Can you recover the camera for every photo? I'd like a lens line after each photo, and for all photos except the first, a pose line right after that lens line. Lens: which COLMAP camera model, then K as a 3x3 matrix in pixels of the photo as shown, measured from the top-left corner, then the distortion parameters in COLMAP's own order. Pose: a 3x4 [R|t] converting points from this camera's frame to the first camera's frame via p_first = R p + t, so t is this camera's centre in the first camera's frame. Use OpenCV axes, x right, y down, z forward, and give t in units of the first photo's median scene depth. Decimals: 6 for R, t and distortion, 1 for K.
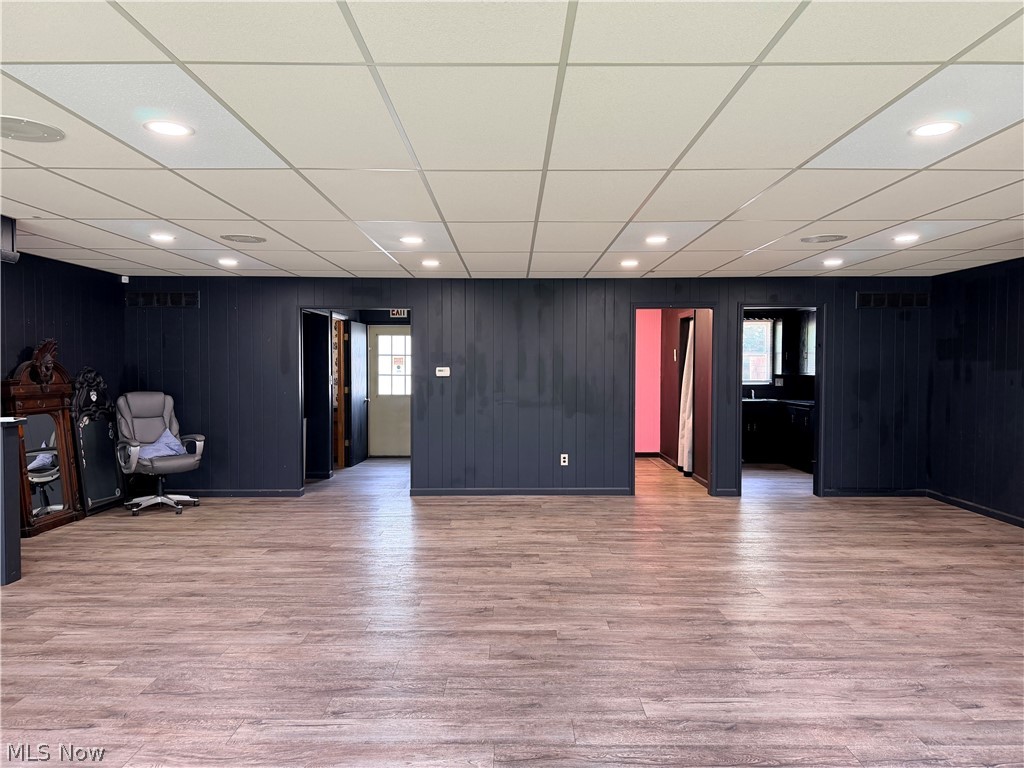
lens RADIAL K [[726.8, 0, 514.6], [0, 726.8, 382.5], [0, 0, 1]] dist [0.021142, -0.027086]
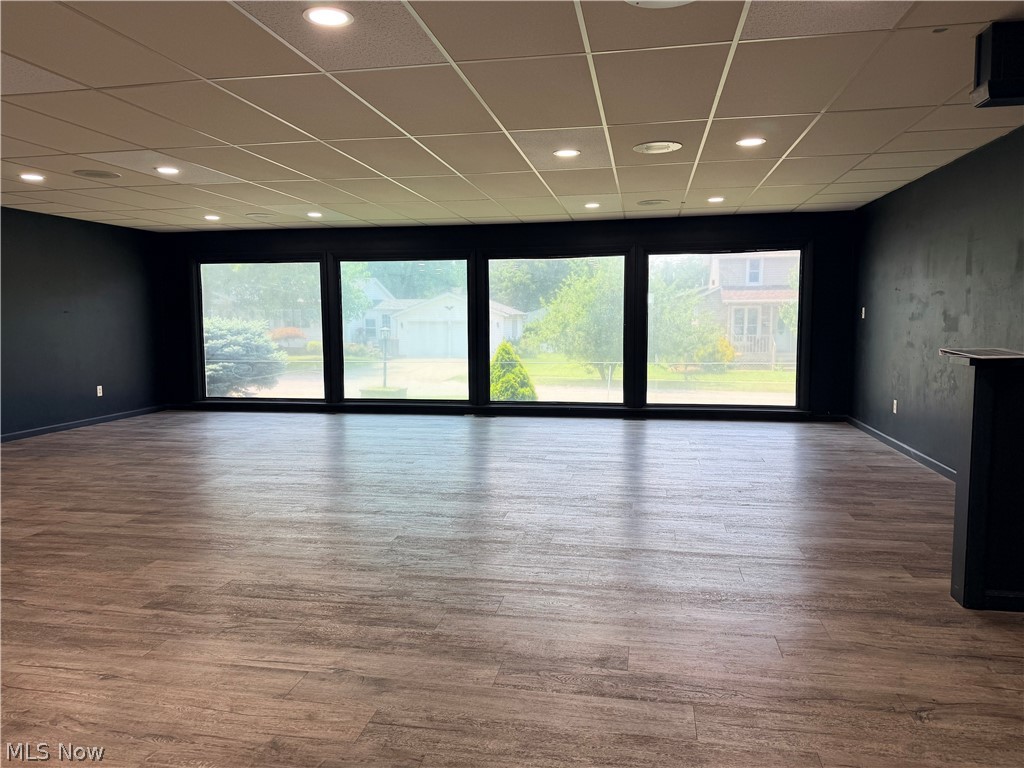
lens RADIAL K [[720.6, 0, 510.5], [0, 720.6, 375.2], [0, 0, 1]] dist [0.060778, -0.000137]
pose [[-0.983153, -0.009290, 0.182550, -0.404785], [0.010533, 0.994169, 0.107318, -0.007239], [-0.182483, 0.107433, -0.977322, 1.685232]]
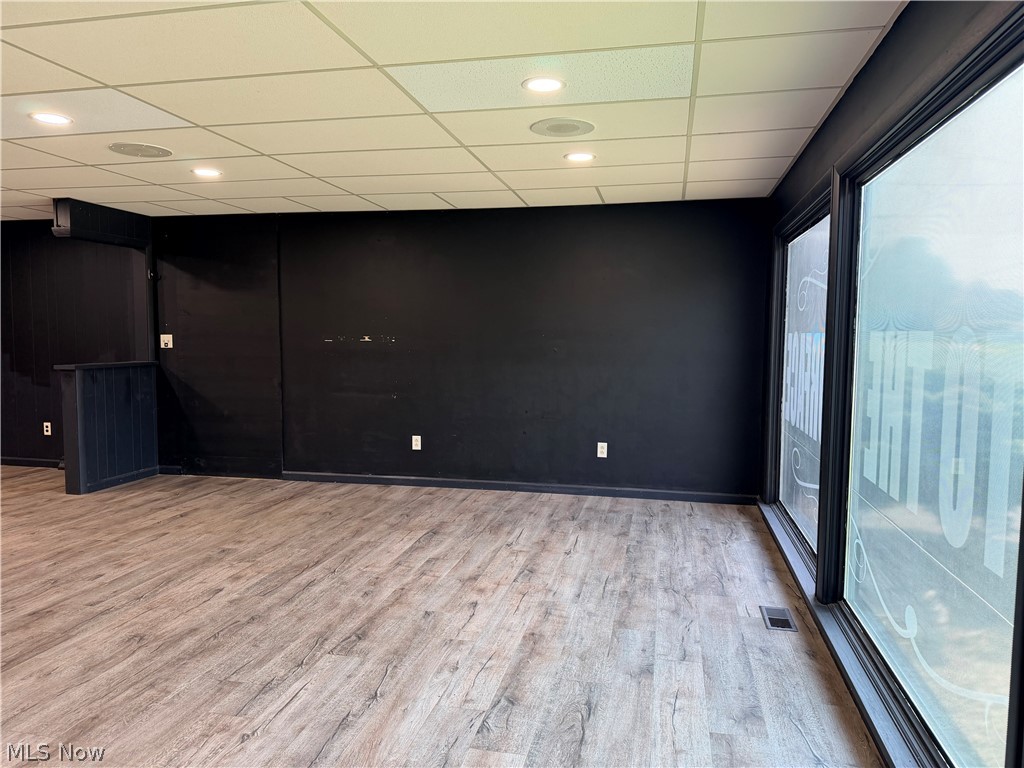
lens RADIAL K [[725.0, 0, 515.8], [0, 725.0, 387.1], [0, 0, 1]] dist [0.037312, -0.033678]
pose [[0.212895, -0.073848, 0.974280, -0.296876], [0.018439, 0.997266, 0.071561, 0.015614], [-0.976901, 0.002730, 0.213675, -0.010019]]
